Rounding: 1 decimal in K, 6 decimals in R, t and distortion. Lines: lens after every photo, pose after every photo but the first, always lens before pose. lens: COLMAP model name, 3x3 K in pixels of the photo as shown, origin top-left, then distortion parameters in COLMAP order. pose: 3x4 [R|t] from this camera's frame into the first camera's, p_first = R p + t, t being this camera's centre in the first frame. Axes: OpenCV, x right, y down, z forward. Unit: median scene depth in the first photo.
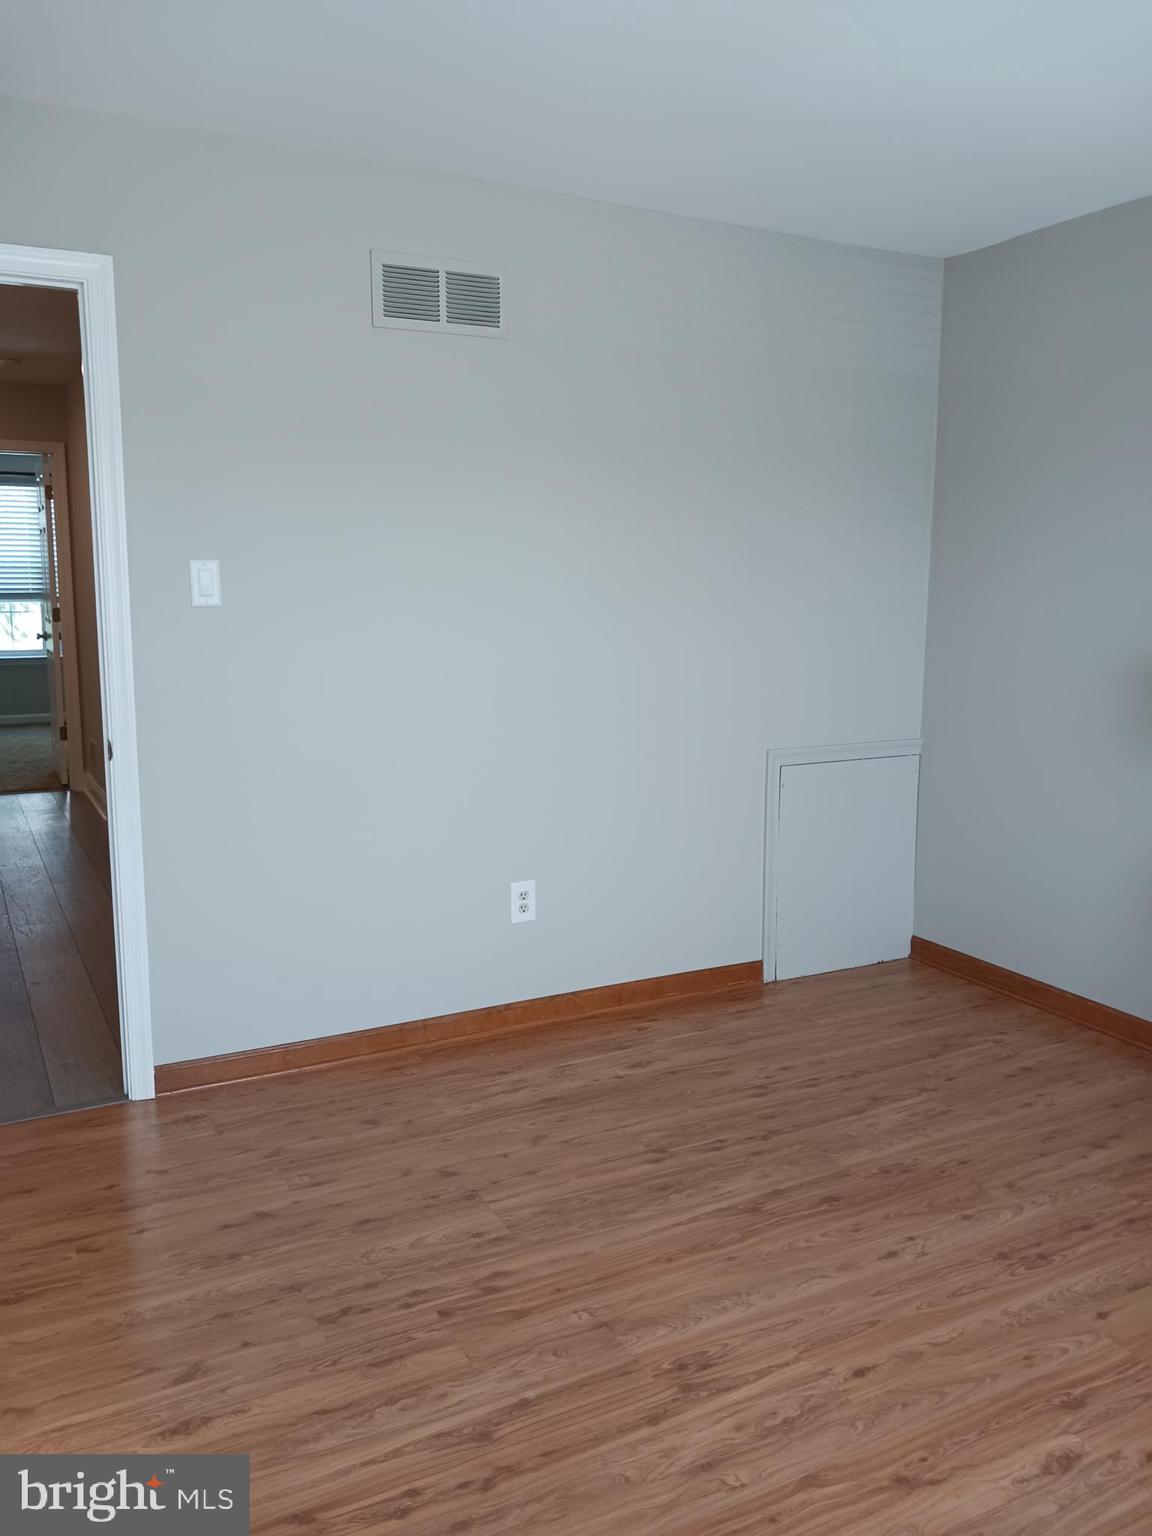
lens RADIAL K [[1208.2, 0, 576.0], [0, 1208.2, 768.0], [0, 0, 1]] dist [-0.016561, 0.004720]
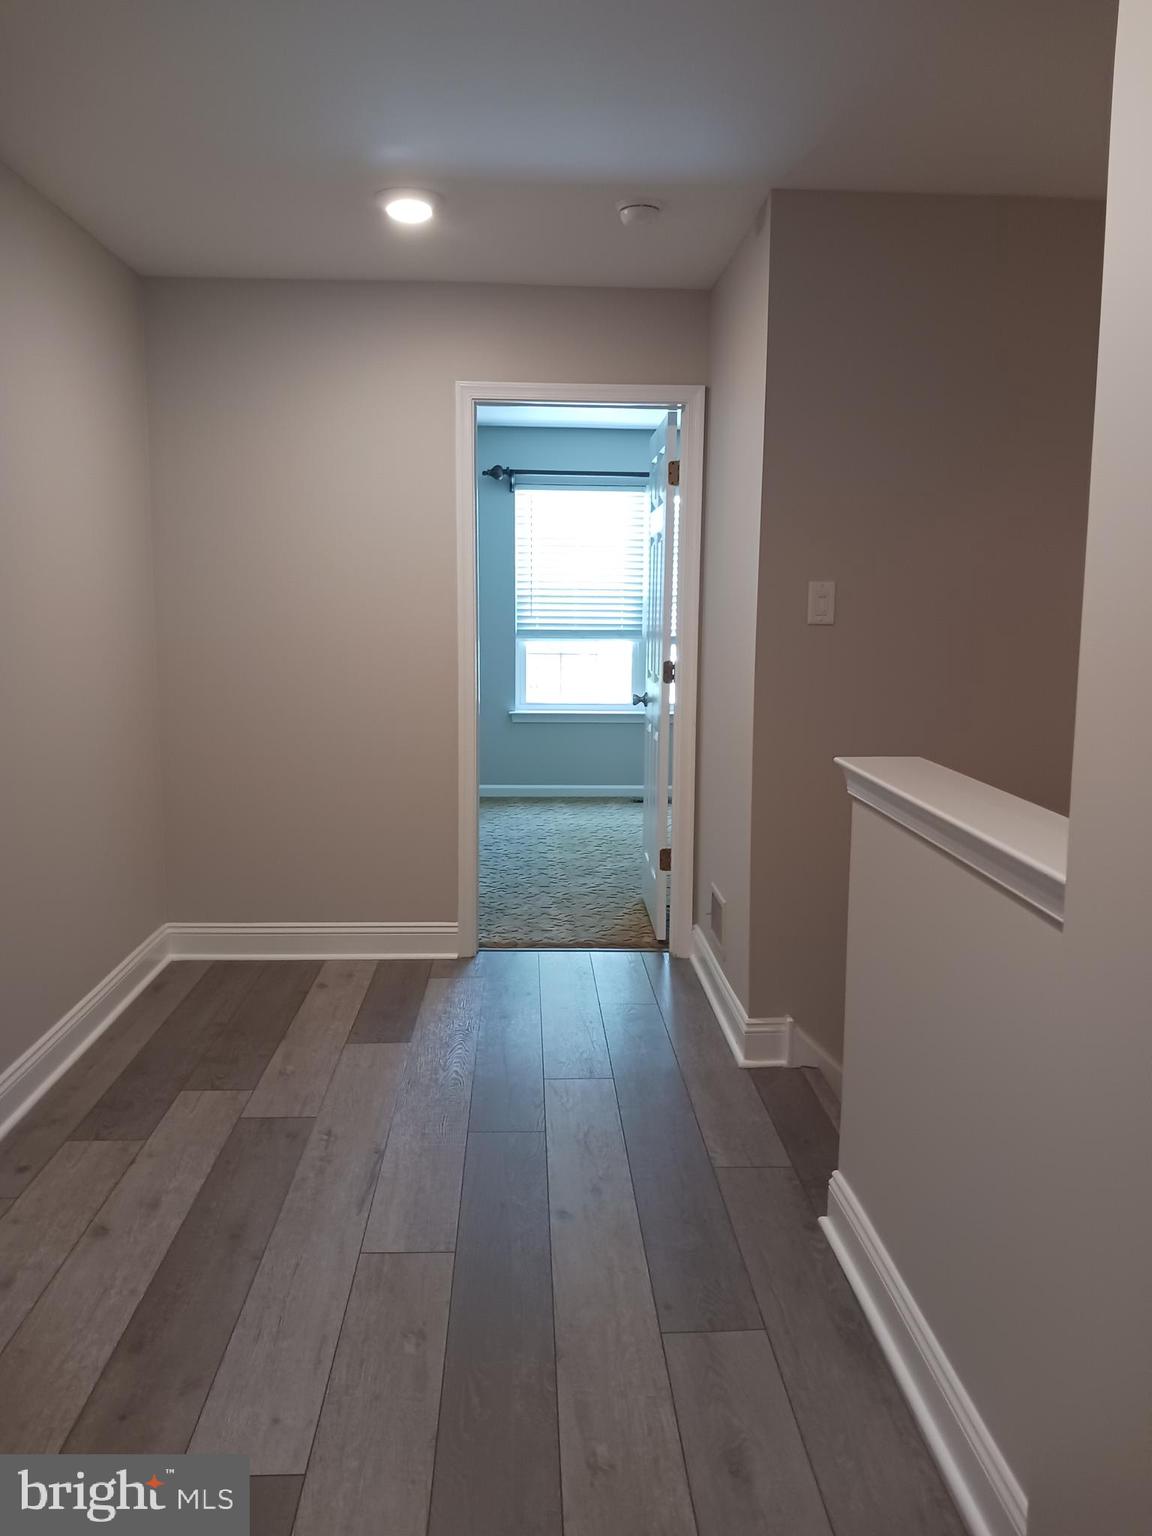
lens RADIAL K [[1208.2, 0, 576.0], [0, 1208.2, 768.0], [0, 0, 1]] dist [-0.016561, 0.004720]
pose [[0.901341, 0.056876, -0.429359, -0.201468], [-0.066909, 0.997725, -0.008295, -0.069337], [0.427910, 0.036204, 0.903096, 0.413120]]
